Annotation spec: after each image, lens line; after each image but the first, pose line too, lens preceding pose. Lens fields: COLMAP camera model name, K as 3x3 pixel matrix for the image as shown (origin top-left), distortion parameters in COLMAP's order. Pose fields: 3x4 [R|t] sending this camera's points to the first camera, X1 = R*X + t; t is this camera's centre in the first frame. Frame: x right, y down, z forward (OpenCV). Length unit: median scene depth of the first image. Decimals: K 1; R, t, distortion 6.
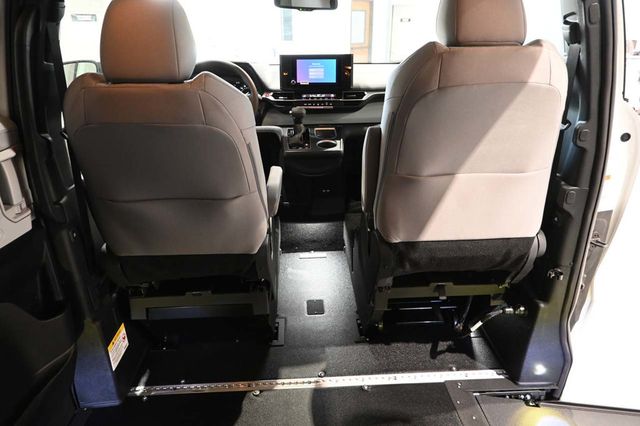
lens RADIAL K [[440.5, 0, 320.0], [0, 440.5, 213.0], [0, 0, 1]] dist [0.007626, 0.002633]
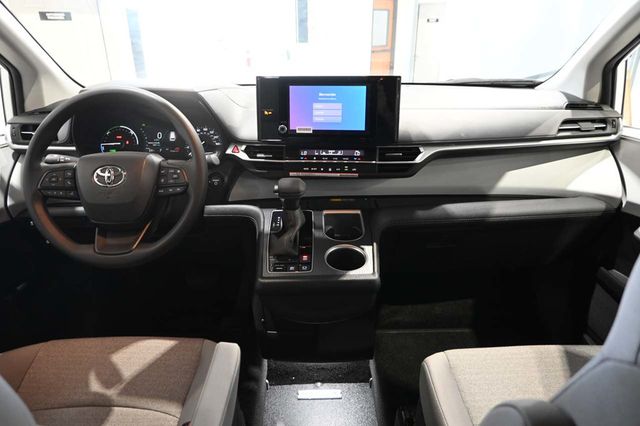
lens RADIAL K [[439.2, 0, 320.0], [0, 439.2, 213.0], [0, 0, 1]] dist [-0.000483, -0.000115]
pose [[0.999255, 0.015786, -0.035213, 0.003138], [-0.015828, 0.999874, -0.000911, -0.198070], [0.035194, 0.001468, 0.999379, 0.485712]]
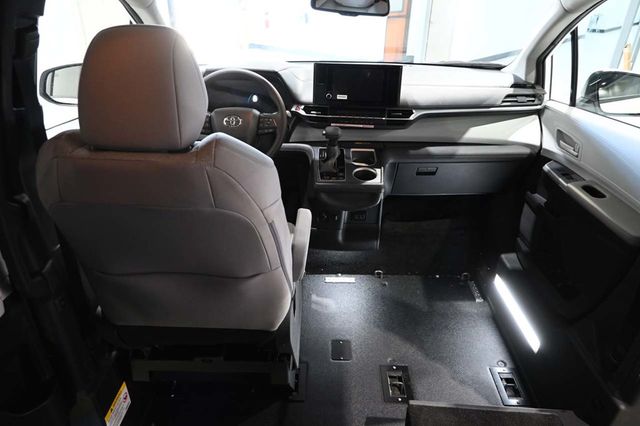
lens RADIAL K [[439.2, 0, 320.0], [0, 439.2, 213.0], [0, 0, 1]] dist [-0.000483, -0.000115]
pose [[0.997405, 0.049962, -0.051832, -0.022416], [-0.045630, 0.995617, 0.081638, -0.141322], [0.055684, -0.079062, 0.995313, 0.141733]]
